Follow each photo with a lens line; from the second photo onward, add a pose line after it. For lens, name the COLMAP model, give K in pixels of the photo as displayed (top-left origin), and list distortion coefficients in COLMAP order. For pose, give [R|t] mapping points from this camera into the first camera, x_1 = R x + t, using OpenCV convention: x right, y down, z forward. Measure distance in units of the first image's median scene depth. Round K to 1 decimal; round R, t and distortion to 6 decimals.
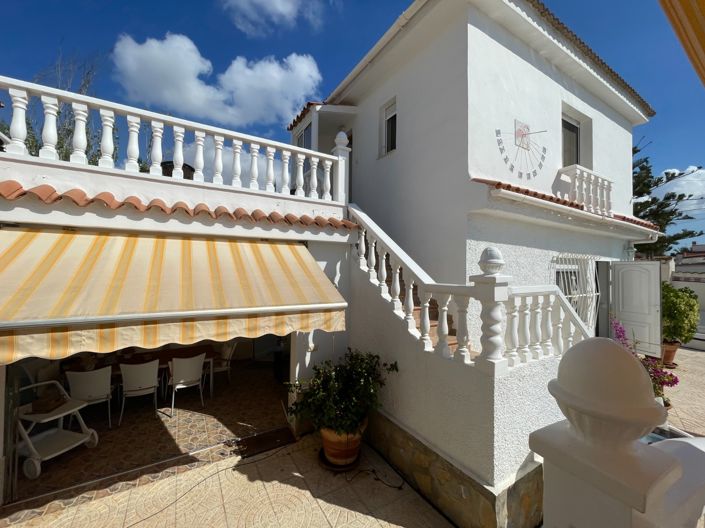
lens RADIAL K [[283.8, 0, 349.5], [0, 283.8, 262.4], [0, 0, 1]] dist [-0.005857, 0.002261]
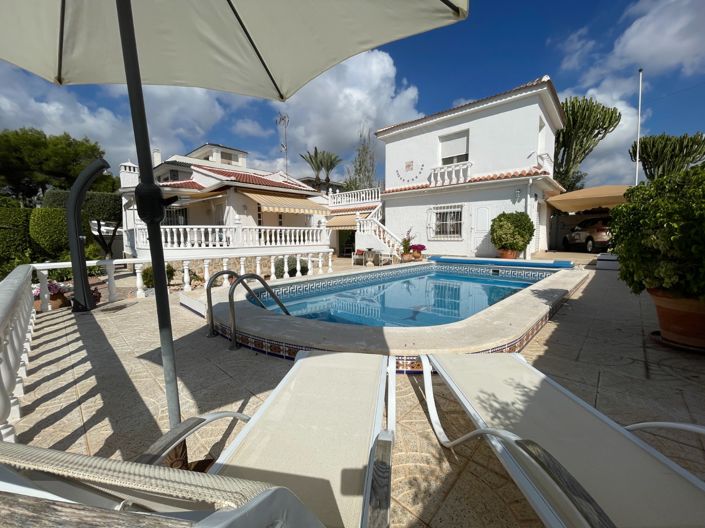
lens RADIAL K [[283.8, 0, 346.9], [0, 283.8, 264.6], [0, 0, 1]] dist [-0.005857, 0.002261]
pose [[0.286688, 0.079758, -0.954698, 3.455748], [0.025931, 0.995517, 0.090955, 0.275423], [0.957673, -0.050832, 0.283335, -0.483311]]
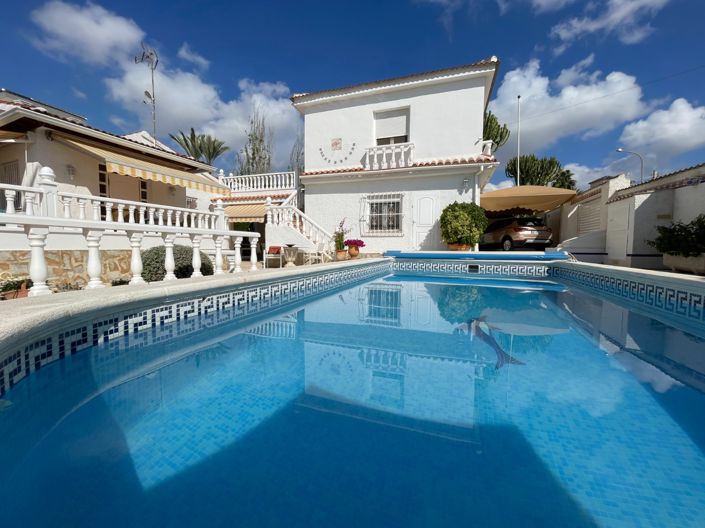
lens RADIAL K [[283.8, 0, 347.8], [0, 283.8, 262.8], [0, 0, 1]] dist [-0.005857, 0.002261]
pose [[0.644765, 0.037010, -0.763485, 2.636819], [0.008295, 0.998430, 0.055404, 0.409613], [0.764336, -0.042056, 0.643445, -0.479108]]
